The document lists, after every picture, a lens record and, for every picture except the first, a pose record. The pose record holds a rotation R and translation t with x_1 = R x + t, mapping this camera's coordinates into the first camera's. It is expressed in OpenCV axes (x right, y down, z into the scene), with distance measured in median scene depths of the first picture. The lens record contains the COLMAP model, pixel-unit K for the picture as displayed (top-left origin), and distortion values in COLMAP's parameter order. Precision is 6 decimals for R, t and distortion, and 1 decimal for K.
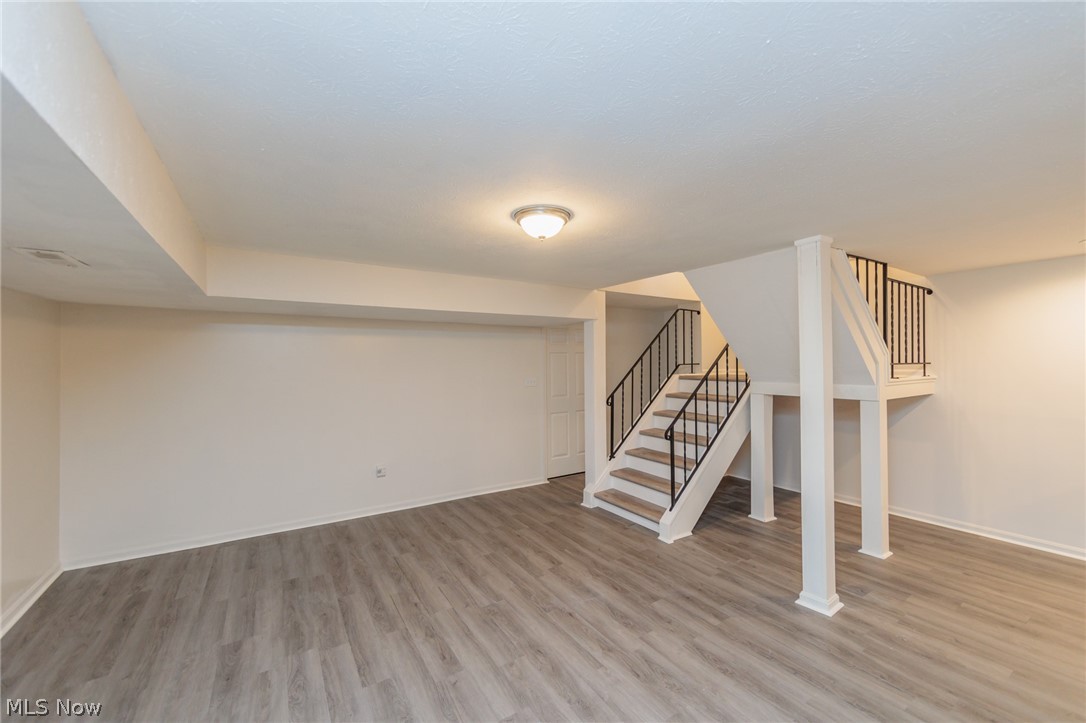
lens RADIAL K [[428.4, 0, 541.5], [0, 428.4, 363.7], [0, 0, 1]] dist [-0.001998, -0.000650]
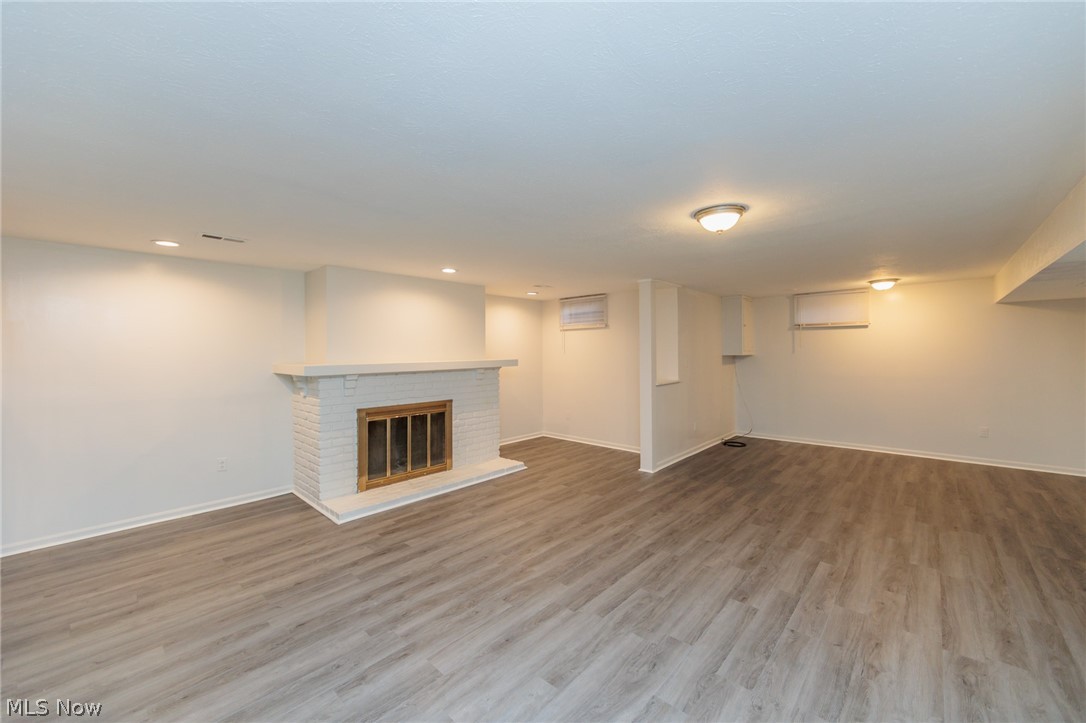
lens RADIAL K [[428.4, 0, 544.1], [0, 428.4, 350.6], [0, 0, 1]] dist [-0.001998, -0.000650]
pose [[-0.270741, 0.016259, 0.962515, -0.074925], [0.011651, 0.999839, -0.013612, 0.025980], [-0.962582, 0.007529, -0.270887, 0.236756]]
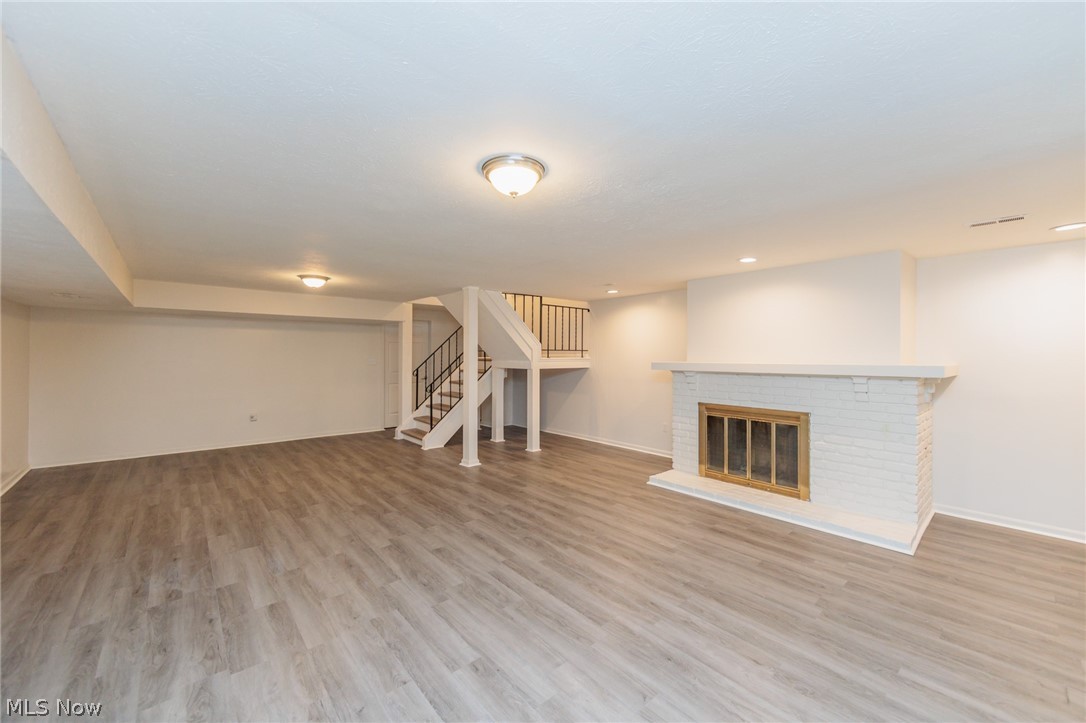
lens RADIAL K [[428.4, 0, 549.1], [0, 428.4, 356.1], [0, 0, 1]] dist [-0.001998, -0.000650]
pose [[0.987403, 0.010603, 0.157870, 0.547733], [-0.011038, 0.999937, 0.001877, 0.023081], [-0.157840, -0.003596, 0.987458, -0.871425]]
